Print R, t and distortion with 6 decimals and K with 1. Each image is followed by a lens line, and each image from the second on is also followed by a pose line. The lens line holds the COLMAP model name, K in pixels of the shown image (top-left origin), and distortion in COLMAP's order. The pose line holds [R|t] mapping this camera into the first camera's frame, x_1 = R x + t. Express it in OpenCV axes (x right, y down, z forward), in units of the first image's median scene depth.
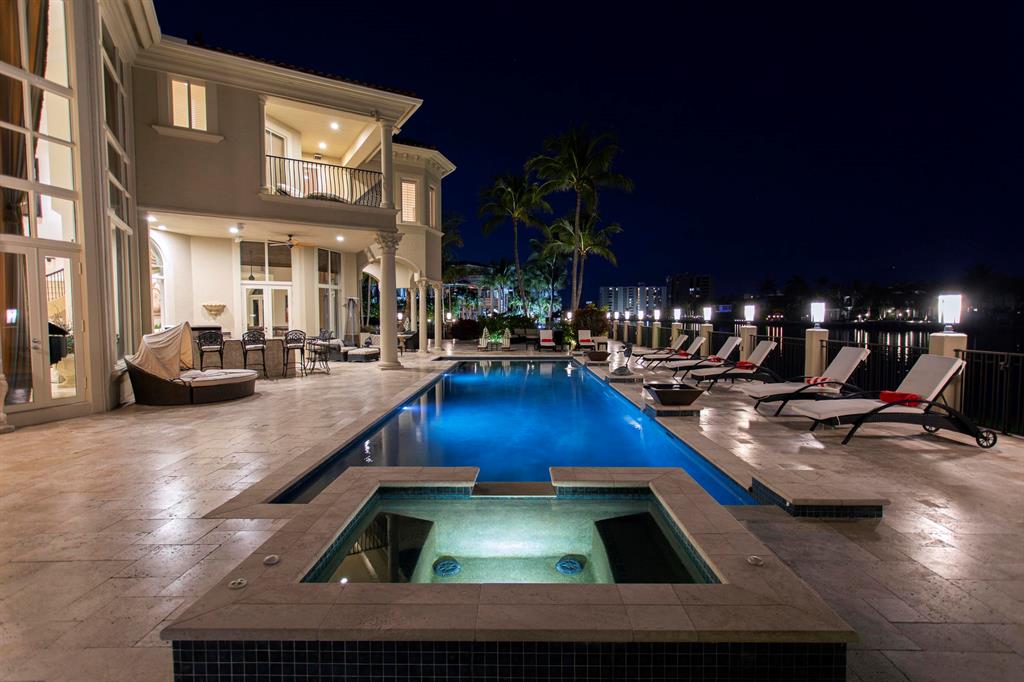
lens RADIAL K [[480.5, 0, 514.2], [0, 480.5, 341.1], [0, 0, 1]] dist [0.004374, 0.000601]
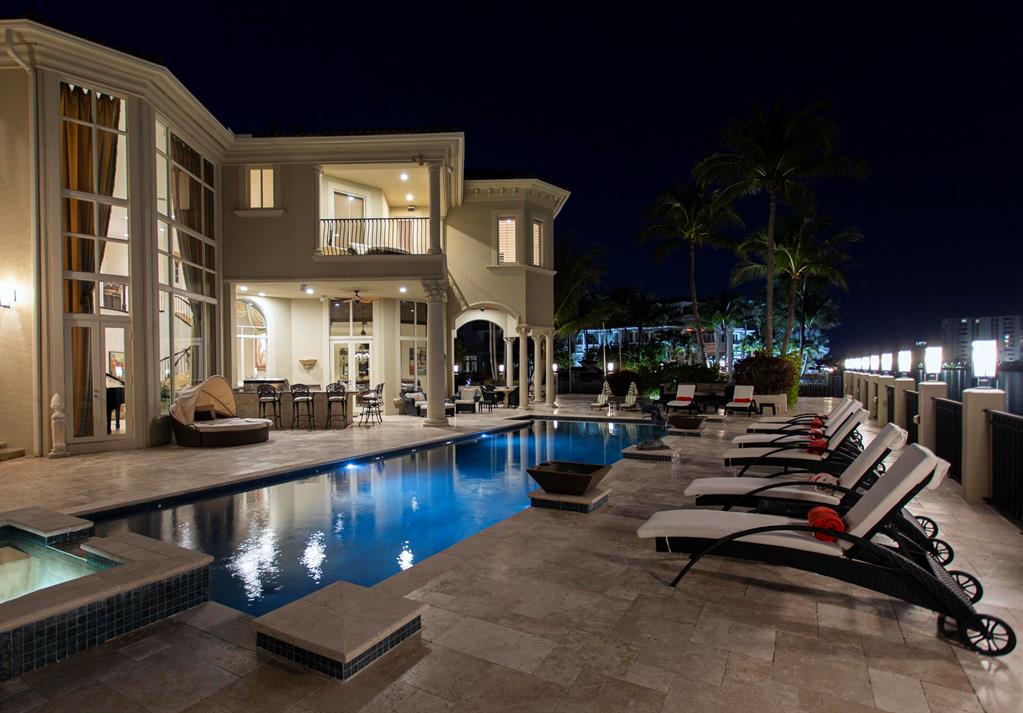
lens RADIAL K [[558.3, 0, 471.6], [0, 558.3, 376.6], [0, 0, 1]] dist [-0.002133, -0.002391]
pose [[0.845828, 0.001199, -0.533454, 0.366870], [-0.018774, 0.999445, -0.027521, -0.008723], [0.533125, 0.033293, 0.845381, 0.122481]]
